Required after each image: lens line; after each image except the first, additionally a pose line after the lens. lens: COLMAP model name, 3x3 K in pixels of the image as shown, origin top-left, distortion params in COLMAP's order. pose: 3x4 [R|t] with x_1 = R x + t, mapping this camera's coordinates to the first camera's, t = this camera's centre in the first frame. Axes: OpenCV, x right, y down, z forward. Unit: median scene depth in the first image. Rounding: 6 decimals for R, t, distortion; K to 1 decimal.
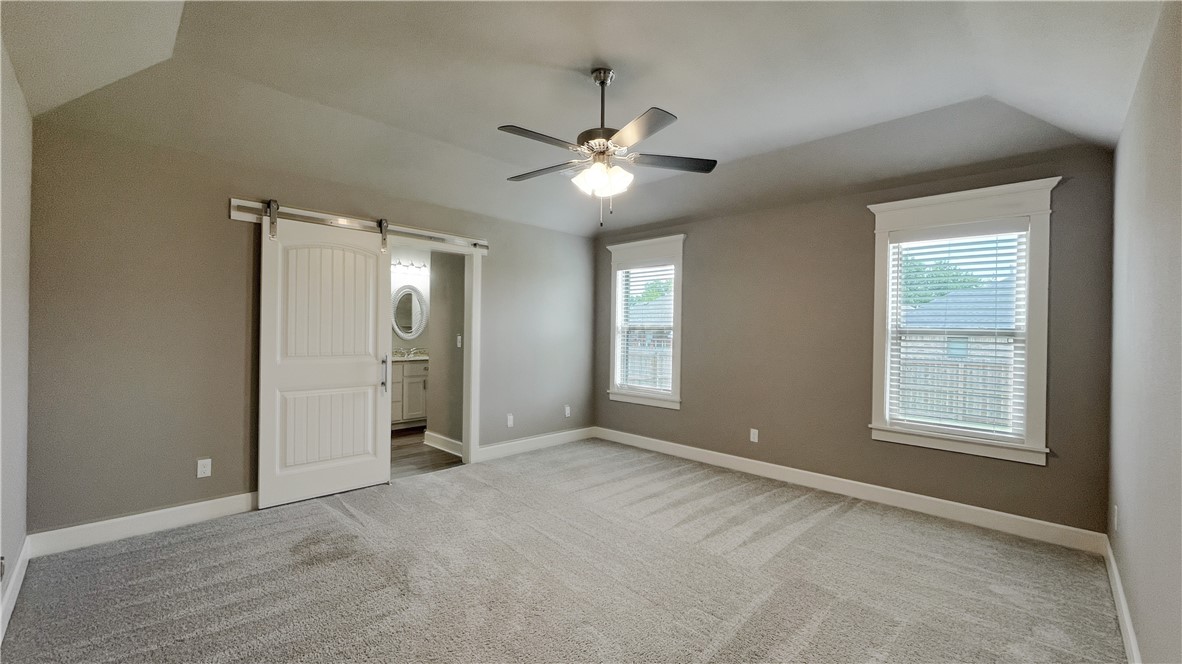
lens RADIAL K [[477.3, 0, 585.0], [0, 477.3, 331.8], [0, 0, 1]] dist [0.000040, 0.000228]
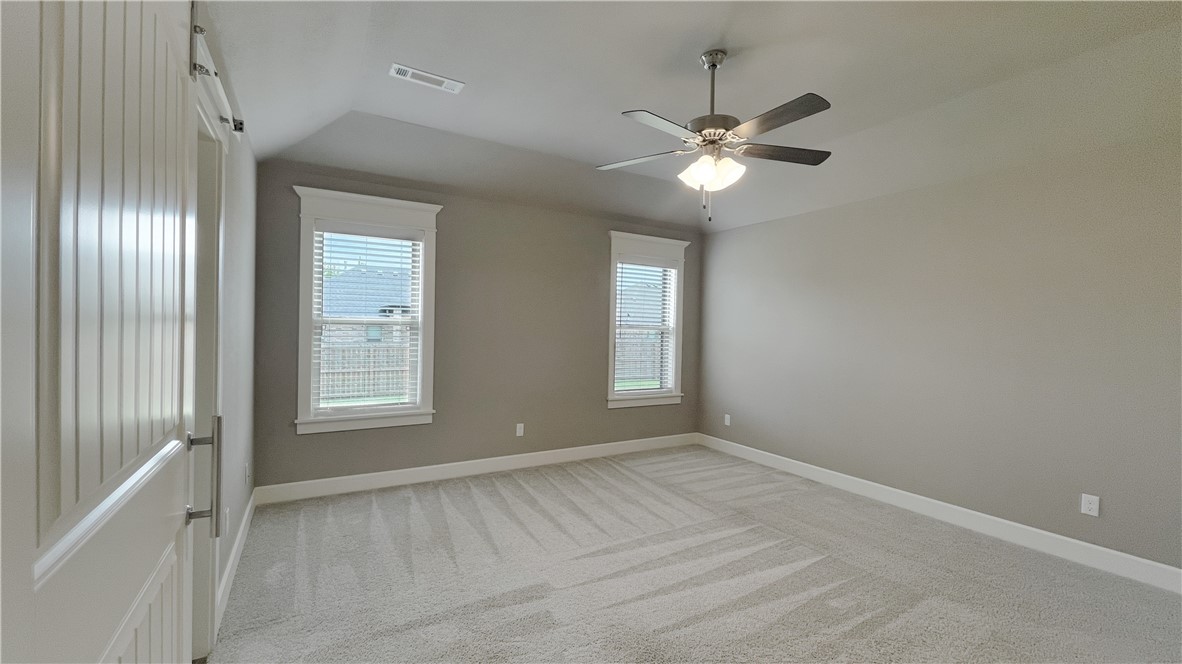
lens RADIAL K [[484.1, 0, 588.2], [0, 484.1, 326.7], [0, 0, 1]] dist [0.056943, 0.000019]
pose [[0.264765, -0.006297, 0.964293, -0.701197], [-0.009292, 0.999916, 0.009081, -0.012569], [-0.964268, -0.011364, 0.264684, 0.702850]]
